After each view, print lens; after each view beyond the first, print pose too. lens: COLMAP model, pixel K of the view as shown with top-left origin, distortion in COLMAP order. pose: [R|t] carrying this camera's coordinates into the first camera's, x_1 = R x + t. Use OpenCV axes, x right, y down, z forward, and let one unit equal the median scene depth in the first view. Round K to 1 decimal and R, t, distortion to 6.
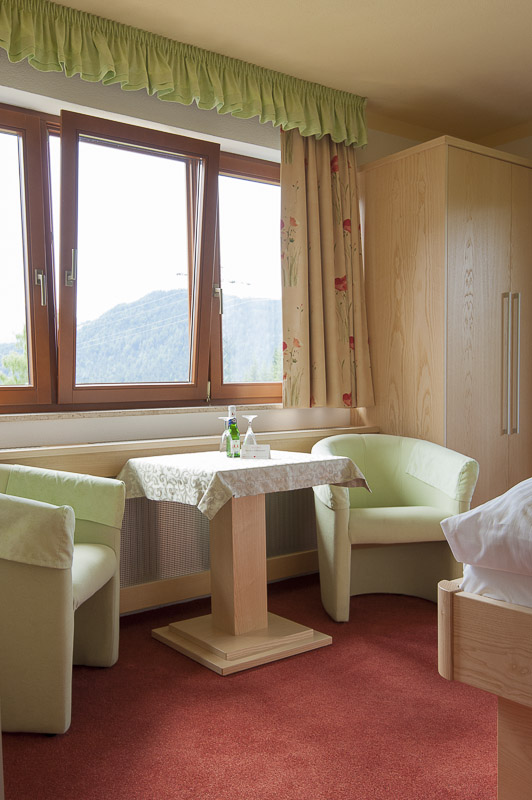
lens RADIAL K [[780.0, 0, 266.0], [0, 780.0, 400.0], [0, 0, 1]] dist [0.003334, 0.000167]
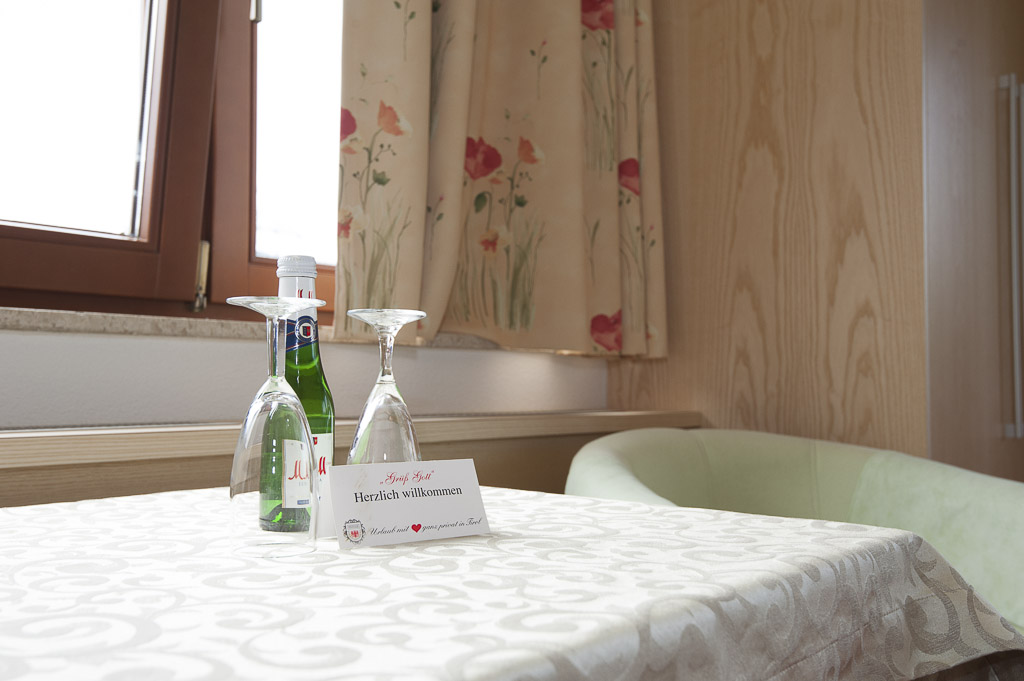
lens RADIAL K [[1007.2, 0, 512.0], [0, 1007.2, 340.5], [0, 0, 1]] dist [0.042436, 0.001005]
pose [[0.980188, 0.034671, 0.195012, -0.032718], [-0.023391, 0.997933, -0.059850, 0.034110], [-0.196684, 0.054103, 0.978973, 0.606681]]
